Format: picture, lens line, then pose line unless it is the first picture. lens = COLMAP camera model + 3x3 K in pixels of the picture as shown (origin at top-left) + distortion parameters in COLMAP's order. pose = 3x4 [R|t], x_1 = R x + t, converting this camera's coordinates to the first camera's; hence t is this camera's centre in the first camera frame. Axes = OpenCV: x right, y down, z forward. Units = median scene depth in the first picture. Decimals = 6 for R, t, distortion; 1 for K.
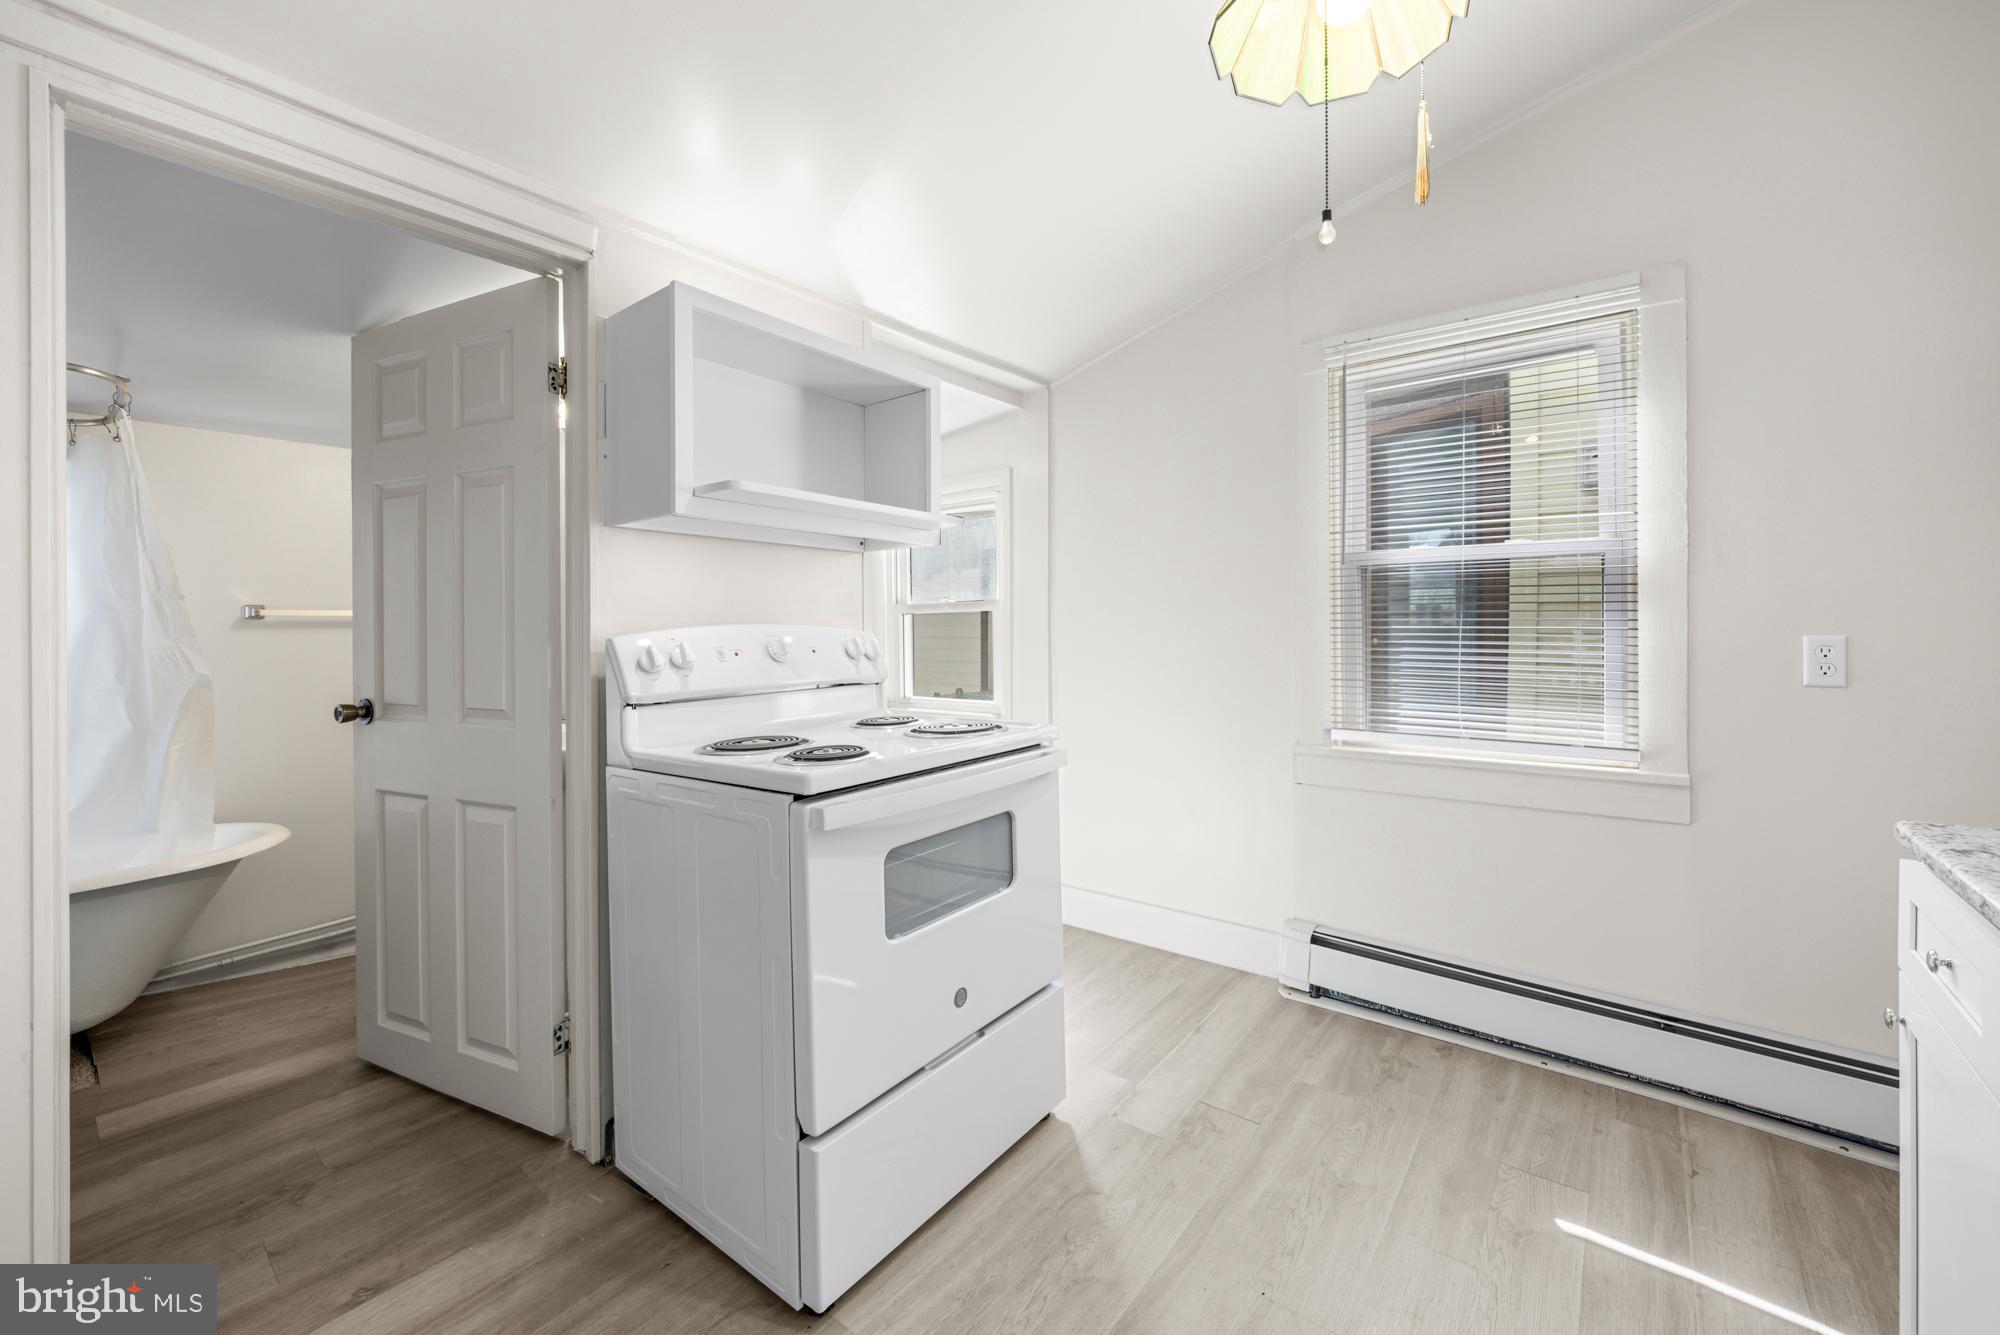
lens RADIAL K [[774.0, 0, 1002.0], [0, 774.0, 620.4], [0, 0, 1]] dist [-0.008192, -0.000884]
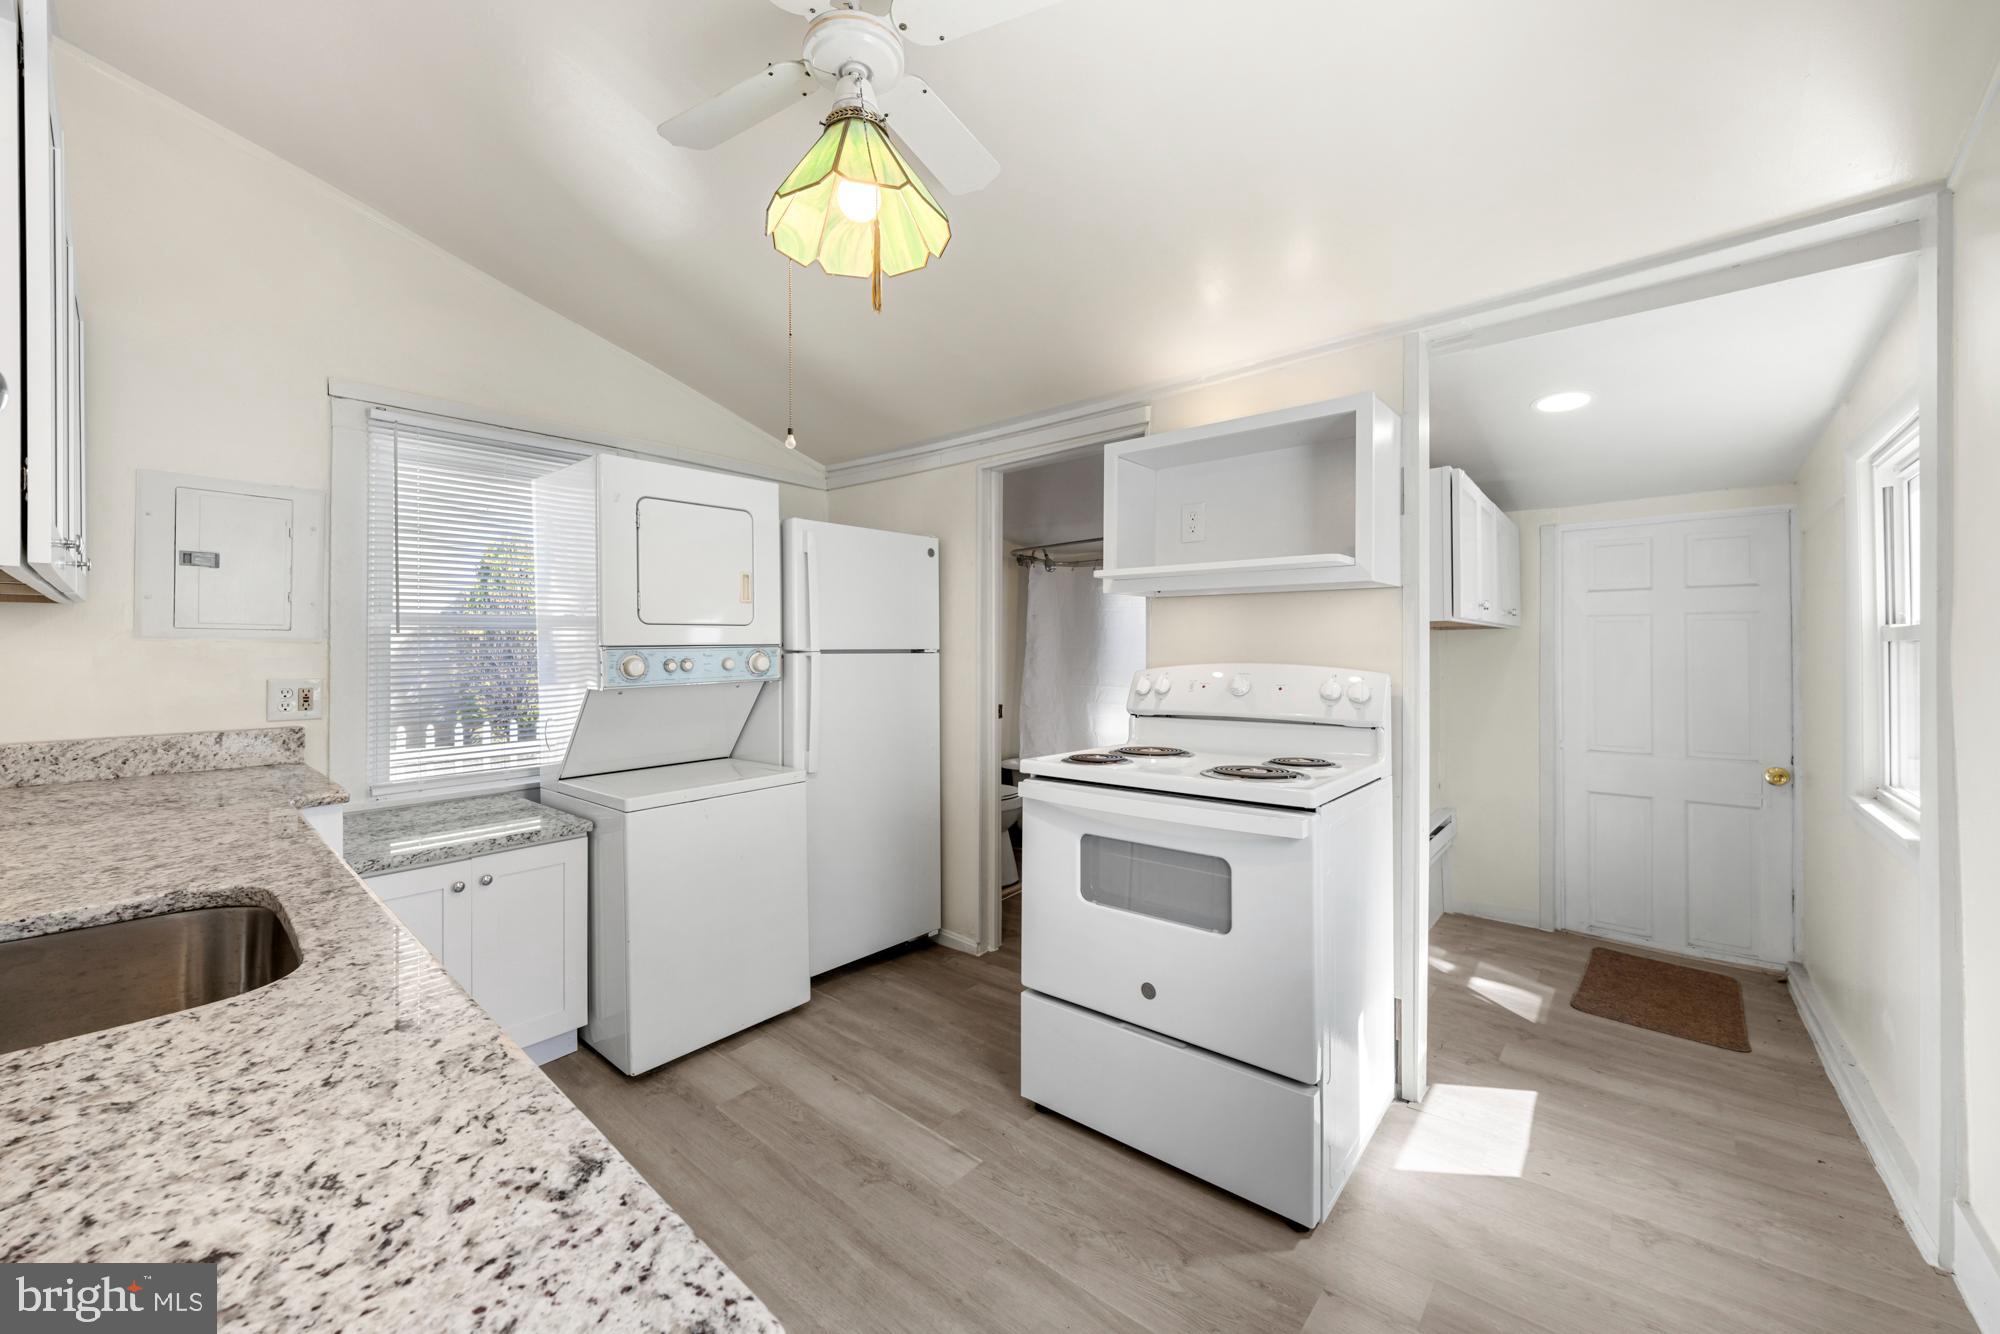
lens RADIAL K [[774.0, 0, 999.4], [0, 774.0, 649.7], [0, 0, 1]] dist [-0.008192, -0.000884]
pose [[-0.053343, 0.005914, -0.998559, 1.033048], [0.004842, 0.999972, 0.005663, -0.032284], [0.998565, -0.004533, -0.053370, 0.776276]]
